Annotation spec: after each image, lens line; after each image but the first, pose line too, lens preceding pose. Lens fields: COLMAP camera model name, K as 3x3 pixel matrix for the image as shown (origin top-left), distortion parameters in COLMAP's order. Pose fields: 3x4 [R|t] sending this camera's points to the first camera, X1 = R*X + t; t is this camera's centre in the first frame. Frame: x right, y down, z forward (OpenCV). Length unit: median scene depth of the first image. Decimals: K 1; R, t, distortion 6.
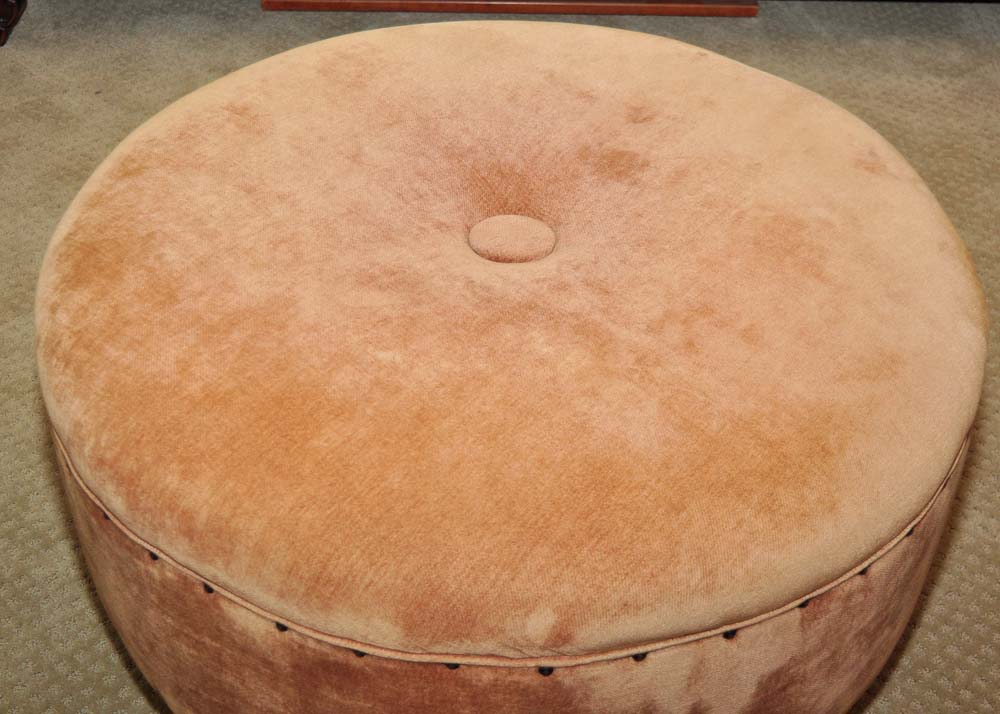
lens RADIAL K [[1330.2, 0, 501.1], [0, 1330.2, 312.2], [0, 0, 1]] dist [-0.007514, -0.001722]
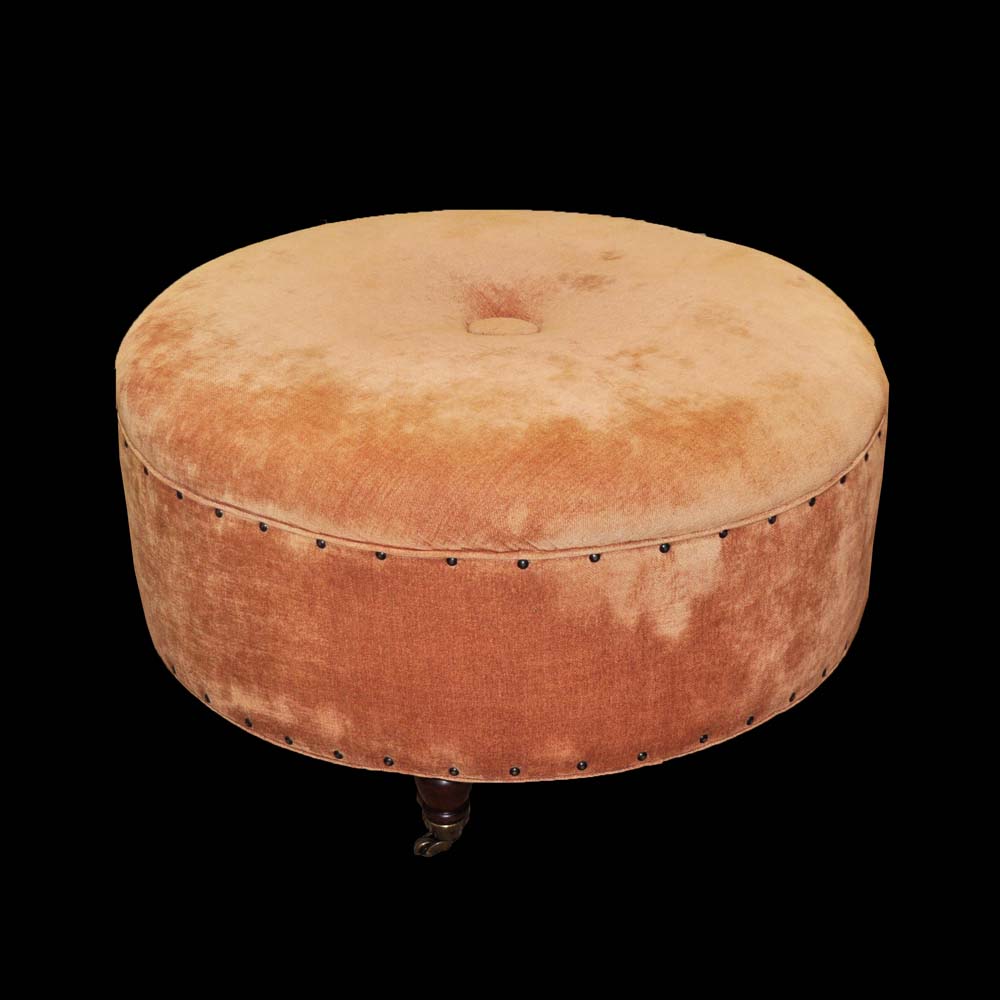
lens RADIAL K [[1725.5, 0, 557.9], [0, 1725.5, 500.0], [0, 0, 1]] dist [0.022917, -0.011194]
pose [[0.999821, -0.006150, 0.017894, 0.036062], [0.009967, 0.975046, -0.221778, 0.556976], [-0.016084, 0.221916, 0.974933, -0.644799]]
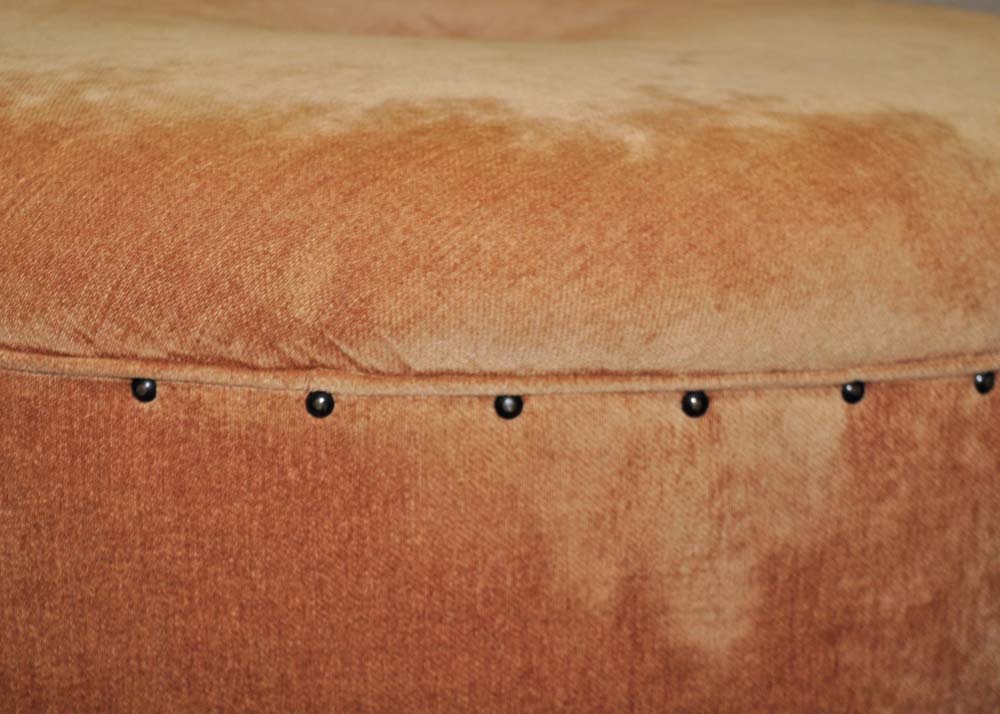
lens RADIAL K [[2334.4, 0, 500.0], [0, 2334.4, 357.0], [0, 0, 1]] dist [0.043629, 0.174447]
pose [[0.993381, 0.048577, -0.104085, 0.185172], [-0.088568, 0.900935, -0.424819, 0.596731], [0.073137, 0.431226, 0.899275, 0.179882]]
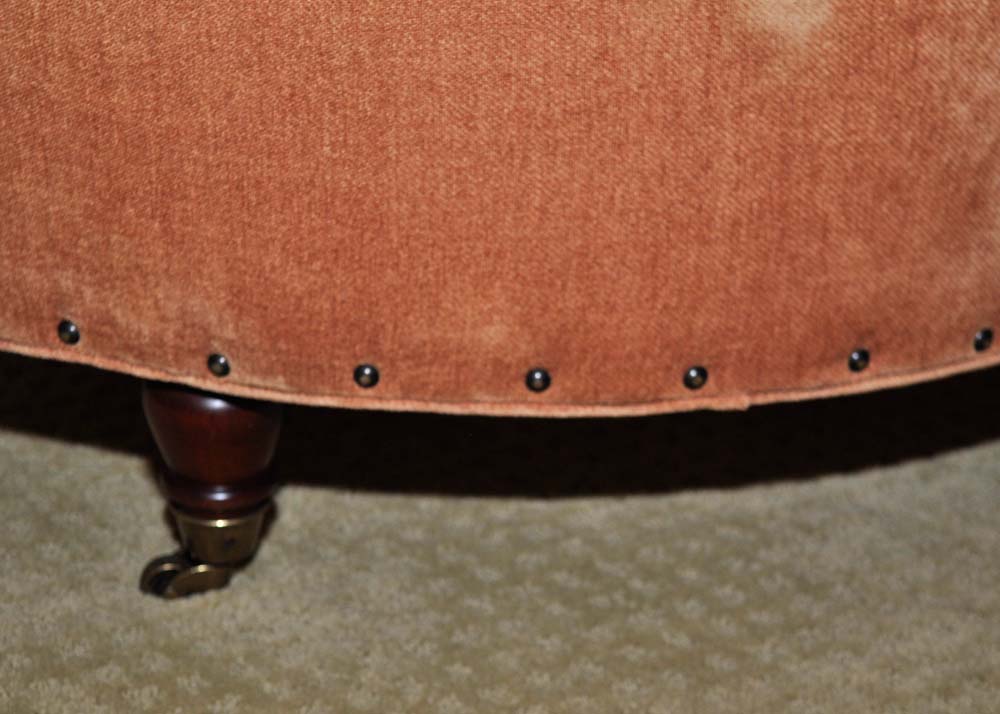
lens RADIAL K [[2334.4, 0, 500.0], [0, 2334.4, 357.0], [0, 0, 1]] dist [0.043629, 0.174447]
pose [[0.991394, 0.079089, -0.104320, 0.171253], [-0.103642, 0.961004, -0.256377, 0.663497], [0.079976, 0.264983, 0.960931, 0.215999]]
